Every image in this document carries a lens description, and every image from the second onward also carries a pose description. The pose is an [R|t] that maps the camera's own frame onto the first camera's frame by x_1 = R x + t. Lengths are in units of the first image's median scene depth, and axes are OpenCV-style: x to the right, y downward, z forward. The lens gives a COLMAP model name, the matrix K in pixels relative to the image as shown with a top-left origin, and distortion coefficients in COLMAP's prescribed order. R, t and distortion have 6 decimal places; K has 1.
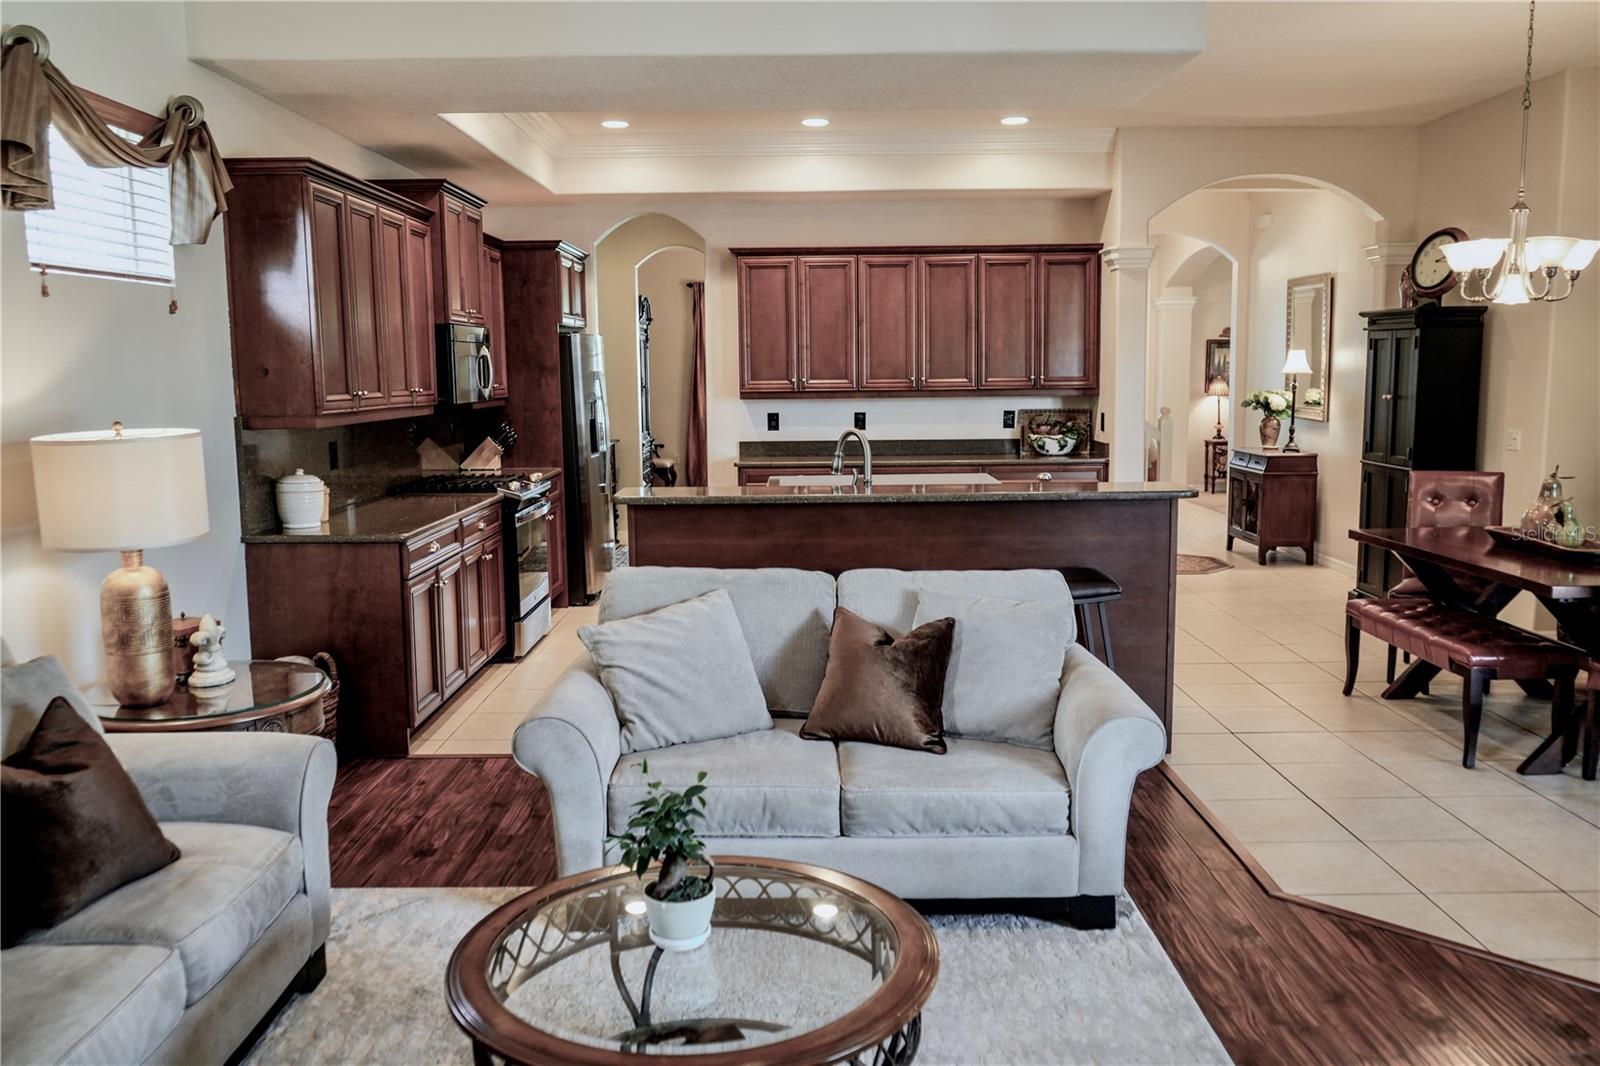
lens RADIAL K [[1275.8, 0, 800.0], [0, 1275.8, 533.0], [0, 0, 1]] dist [-0.006038, -0.000579]
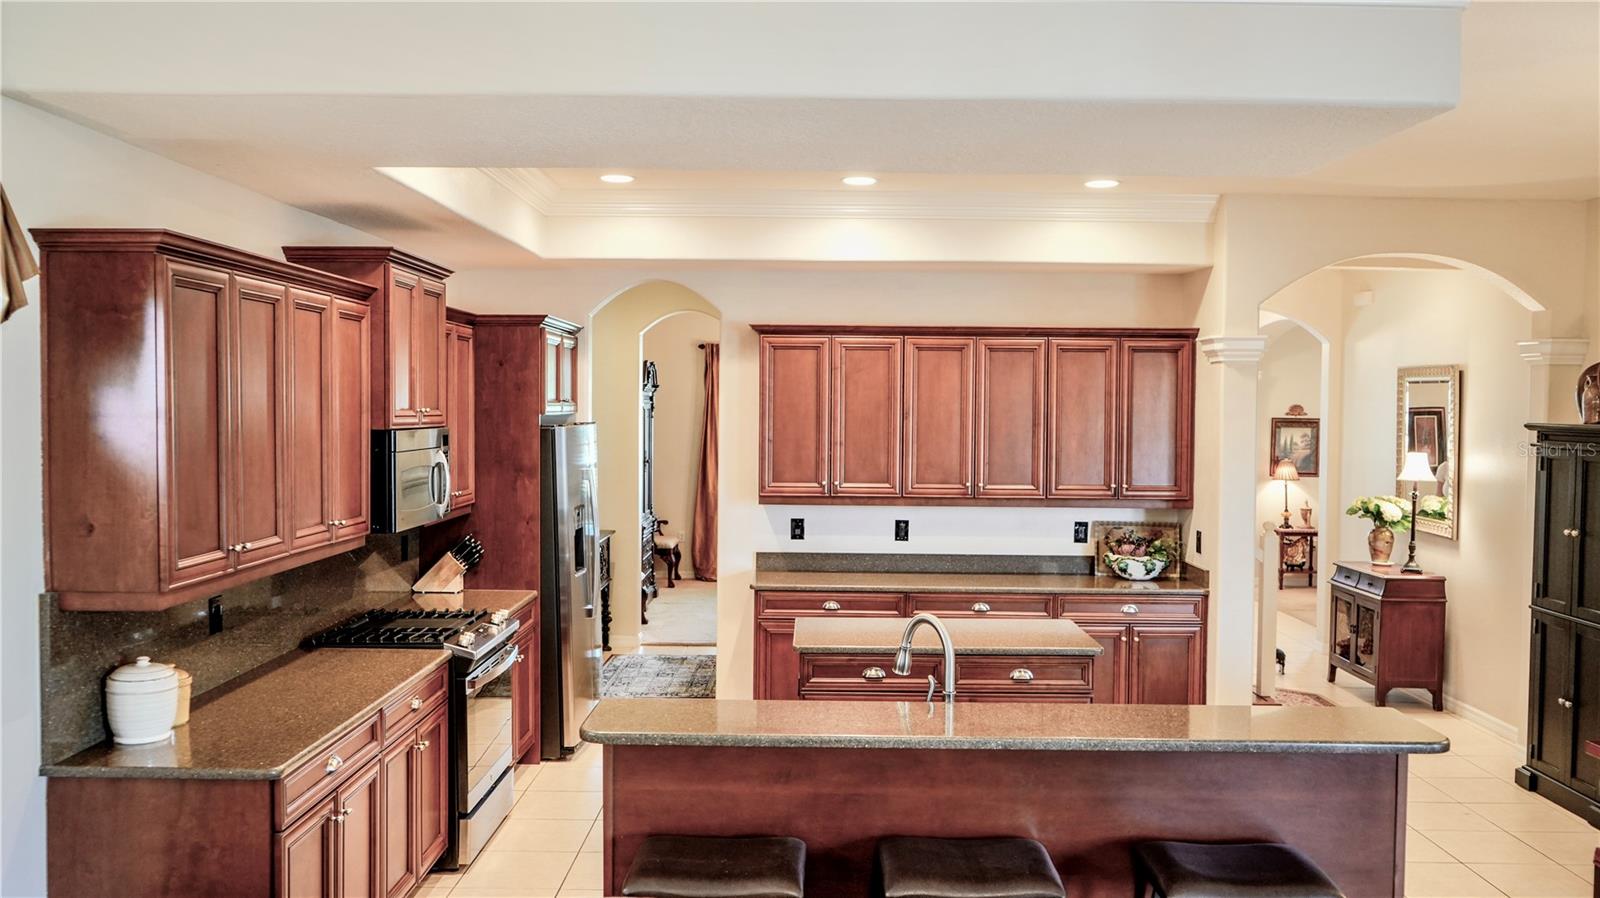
lens RADIAL K [[1243.1, 0, 800.0], [0, 1243.1, 449.0], [0, 0, 1]] dist [-0.022844, 0.001884]
pose [[0.999792, 0.020057, -0.003623, -0.018599], [-0.020298, 0.995945, -0.087649, -0.072631], [0.001850, 0.087704, 0.996145, 0.199697]]
